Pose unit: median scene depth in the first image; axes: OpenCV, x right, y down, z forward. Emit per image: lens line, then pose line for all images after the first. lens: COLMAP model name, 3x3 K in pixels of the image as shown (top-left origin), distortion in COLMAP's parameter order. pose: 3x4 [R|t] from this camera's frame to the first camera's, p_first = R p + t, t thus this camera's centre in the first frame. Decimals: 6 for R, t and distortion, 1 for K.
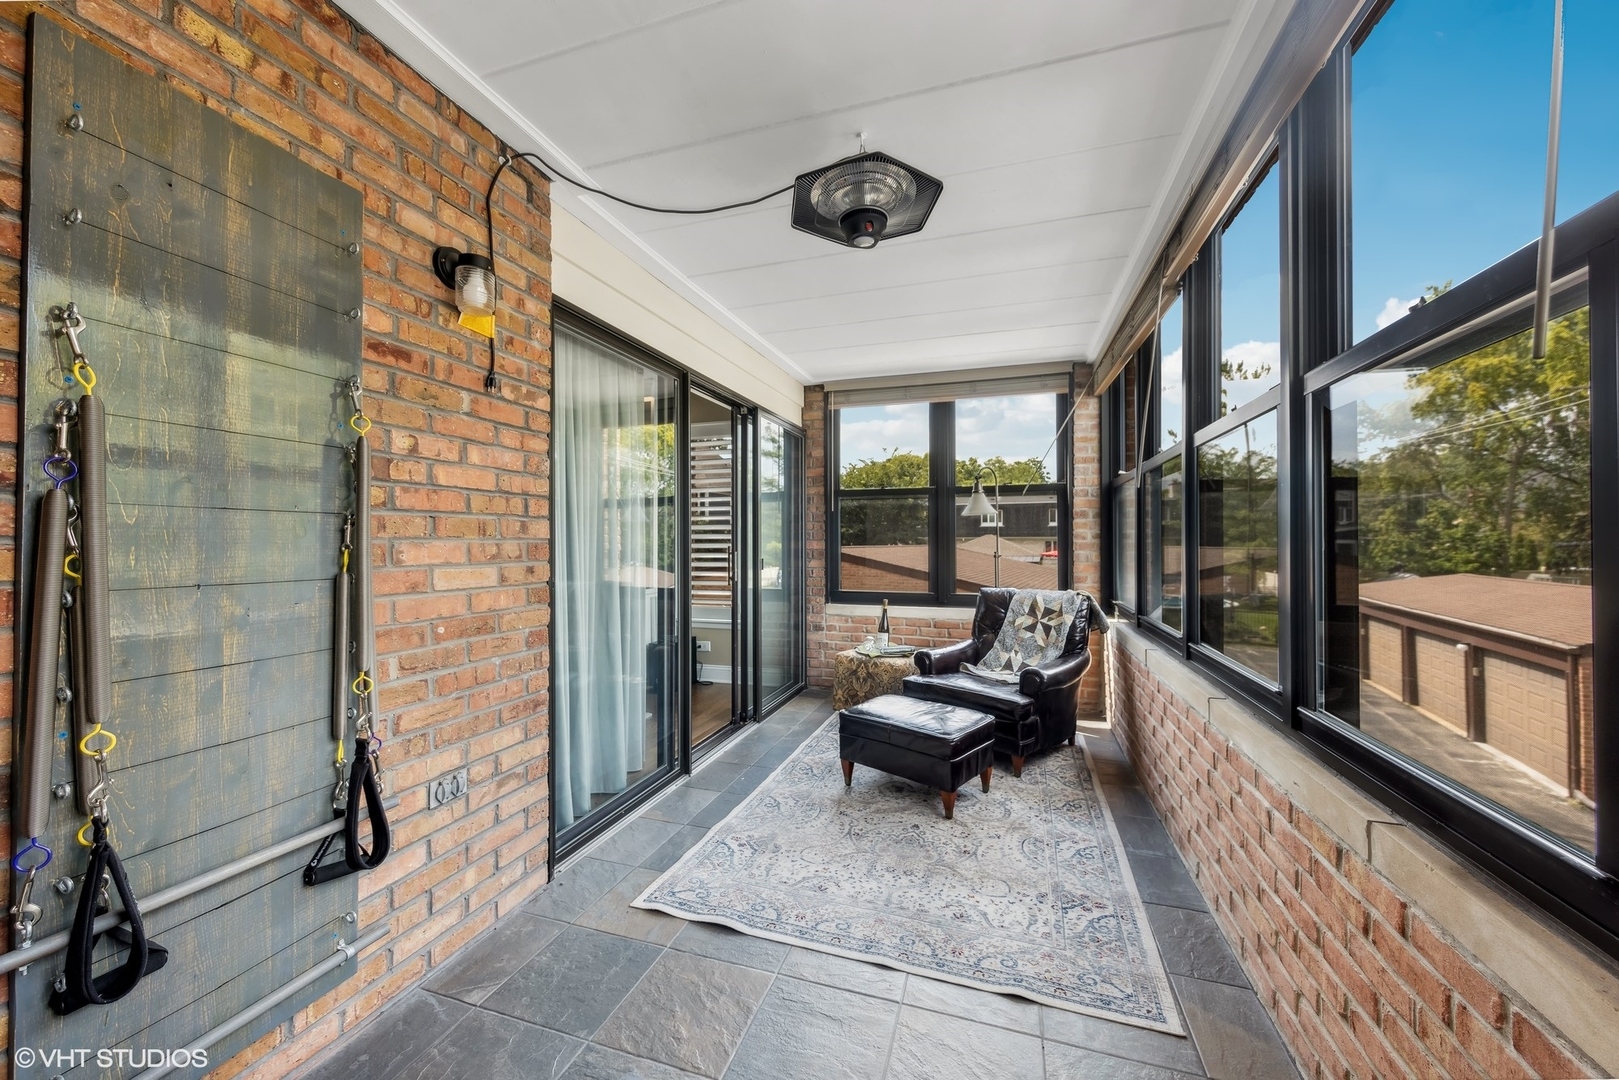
lens RADIAL K [[588.7, 0, 816.9], [0, 588.7, 536.5], [0, 0, 1]] dist [0.000786, -0.000038]
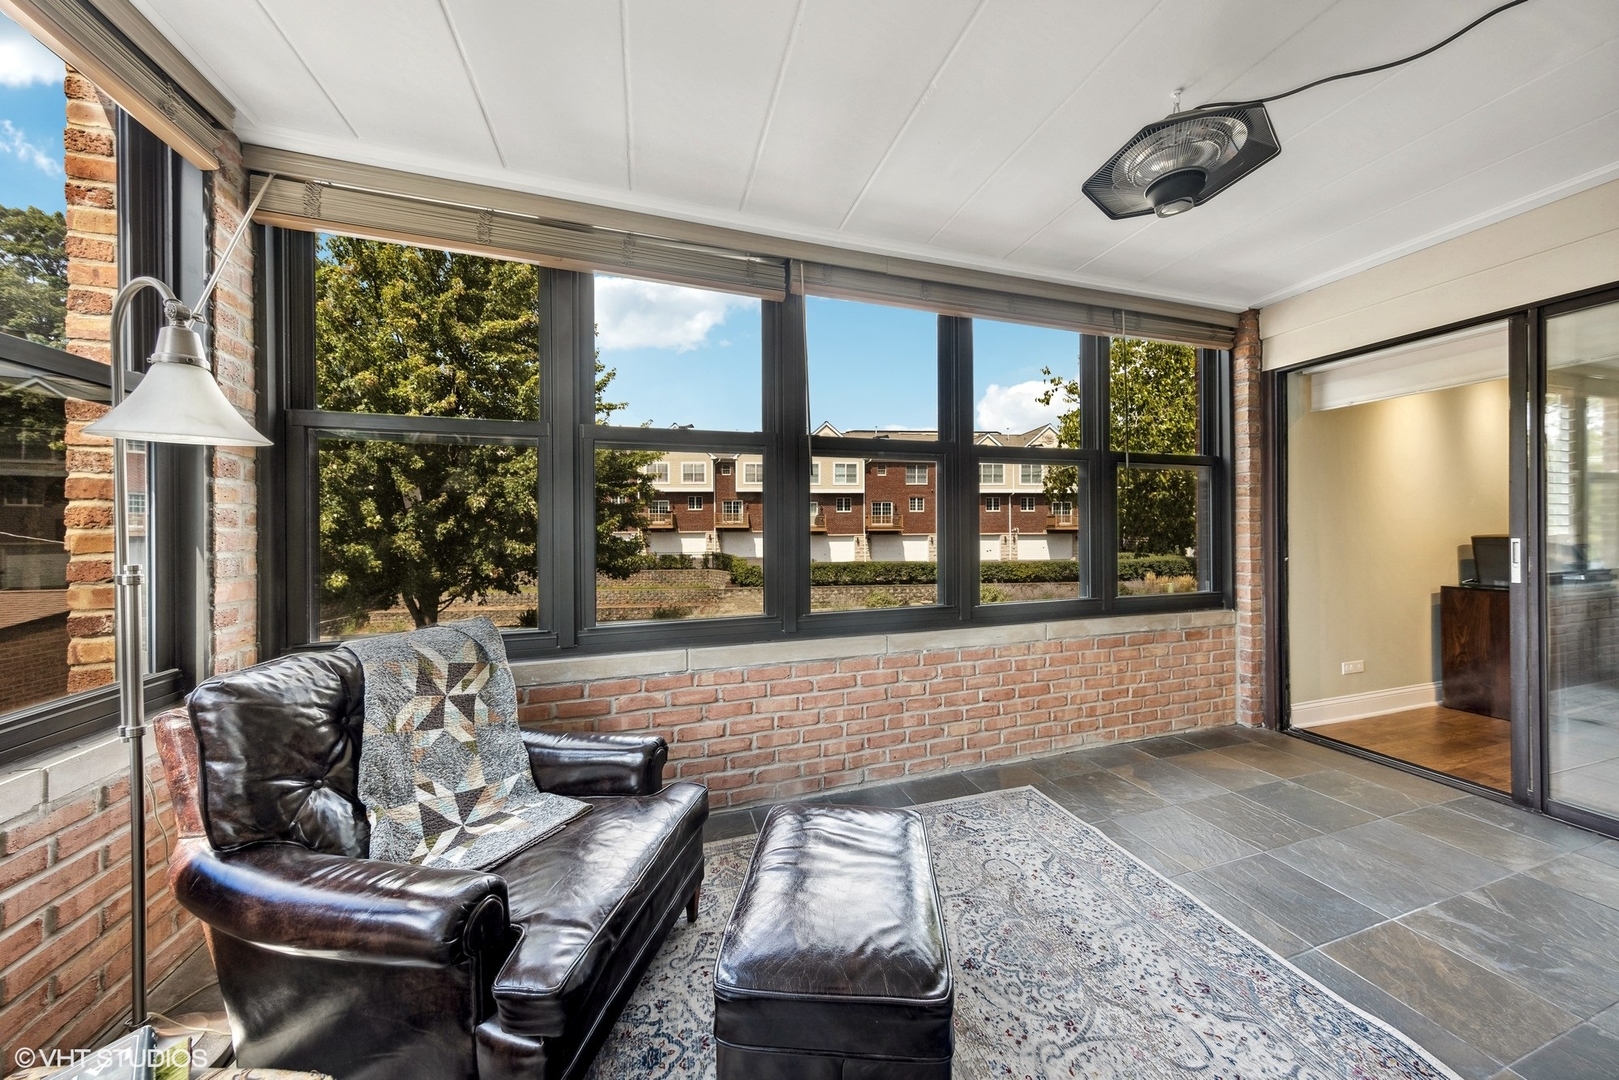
lens RADIAL K [[525.4, 0, 820.8], [0, 525.4, 528.4], [0, 0, 1]] dist [-0.000049, -0.000014]
pose [[-0.584948, 0.001126, 0.811070, -0.143725], [-0.000685, 0.999998, -0.001882, 0.009458], [-0.811071, -0.001657, -0.584946, 1.026824]]
